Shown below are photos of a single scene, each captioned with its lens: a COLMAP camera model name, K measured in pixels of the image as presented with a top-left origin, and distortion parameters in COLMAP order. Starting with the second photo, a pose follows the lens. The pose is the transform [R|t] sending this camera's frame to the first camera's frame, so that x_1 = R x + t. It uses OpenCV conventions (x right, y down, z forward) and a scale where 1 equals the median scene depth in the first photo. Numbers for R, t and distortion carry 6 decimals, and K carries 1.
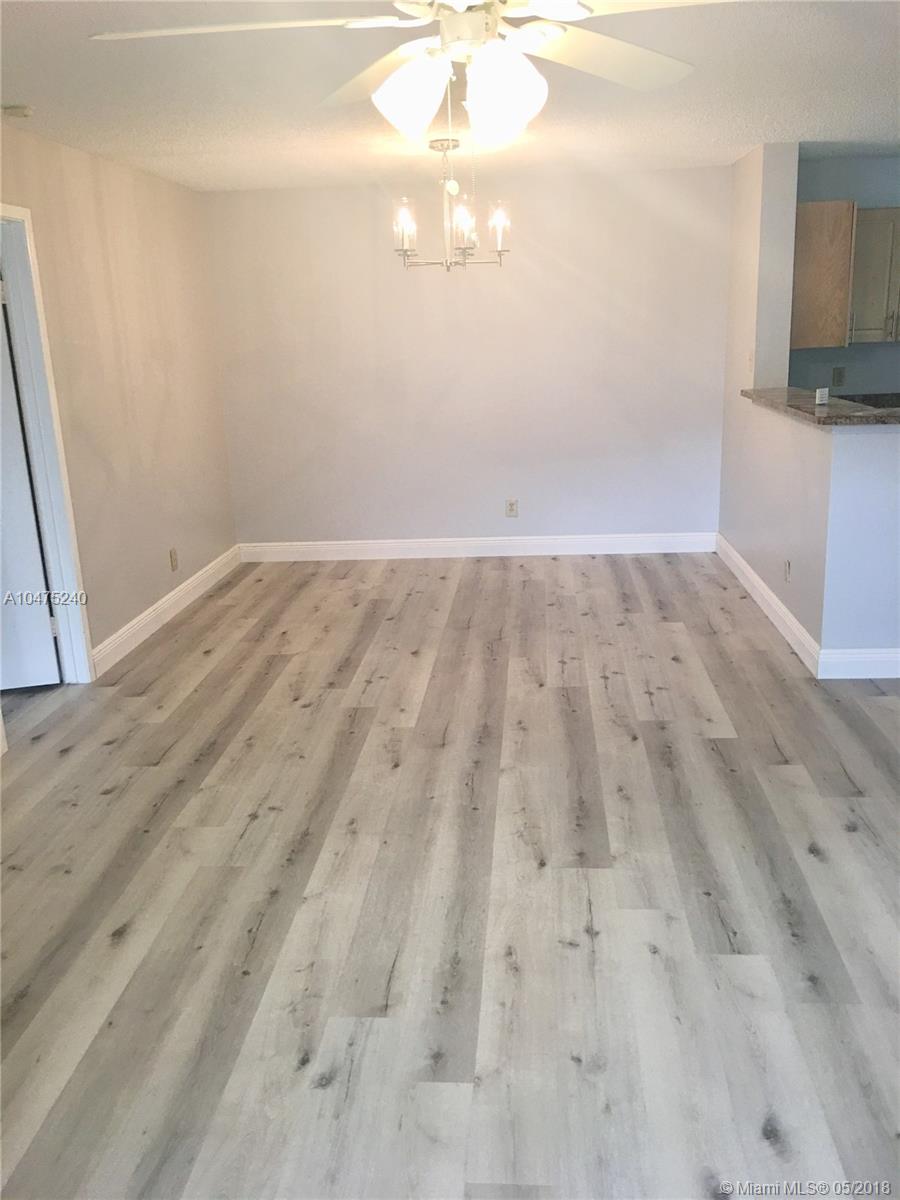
lens RADIAL K [[1006.5, 0, 450.0], [0, 1006.5, 600.0], [0, 0, 1]] dist [0.088036, -0.158669]
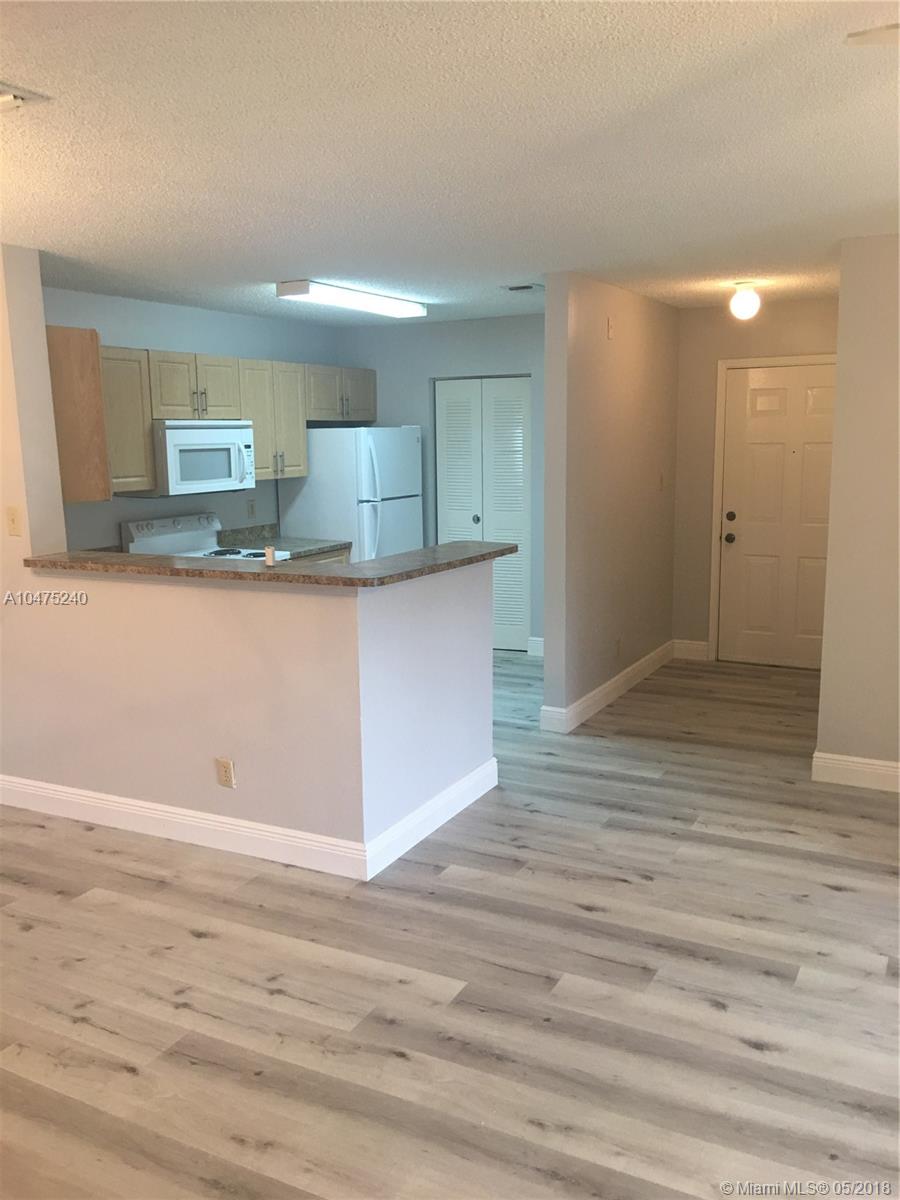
lens RADIAL K [[1006.5, 0, 450.0], [0, 1006.5, 600.0], [0, 0, 1]] dist [0.088036, -0.158669]
pose [[0.387712, -0.120359, 0.913889, -0.337291], [0.248940, 0.968271, 0.021910, -0.143142], [-0.887529, 0.219009, 0.405372, 0.520073]]
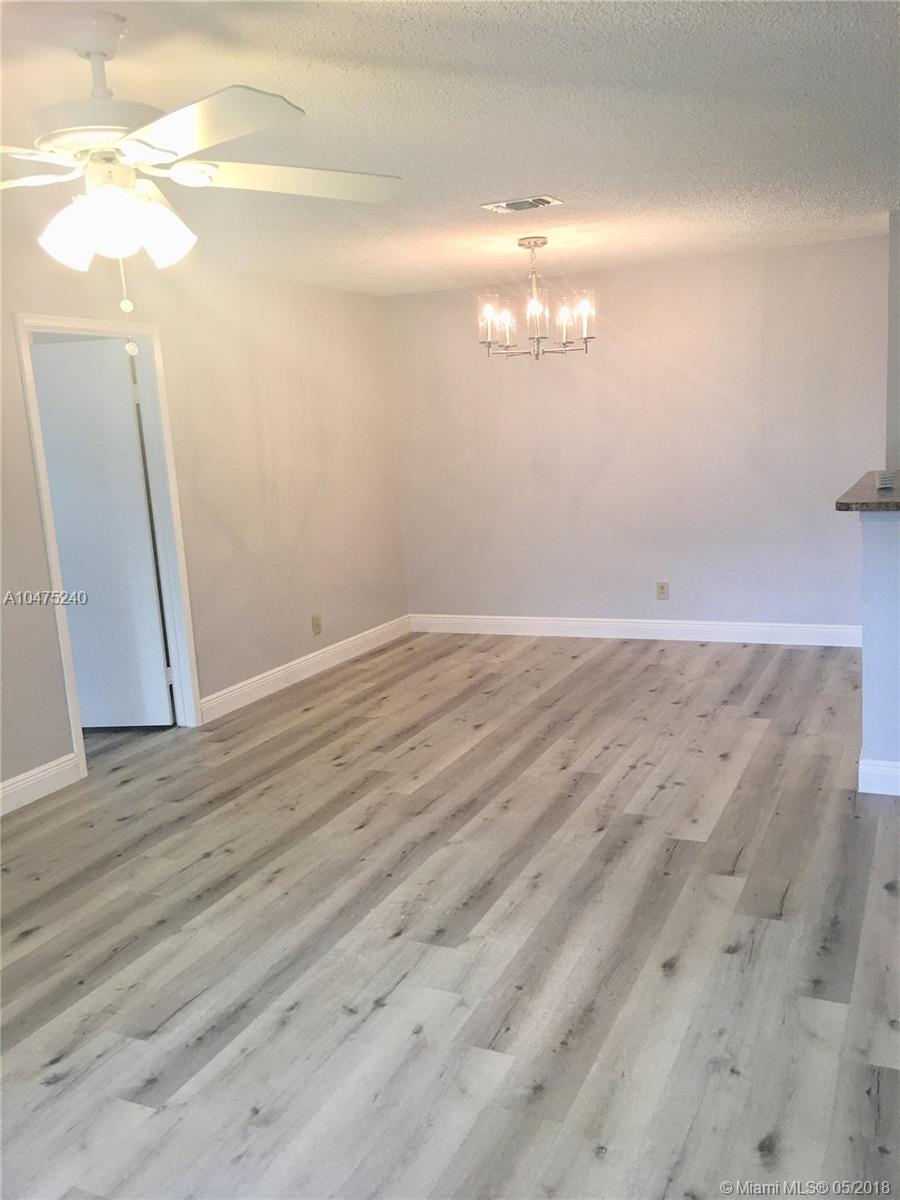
lens RADIAL K [[1006.5, 0, 450.0], [0, 1006.5, 600.0], [0, 0, 1]] dist [0.088036, -0.158669]
pose [[0.935595, 0.041790, -0.350594, 0.316615], [-0.068717, 0.995535, -0.064714, -0.007296], [0.346324, 0.084637, 0.934289, 0.024960]]
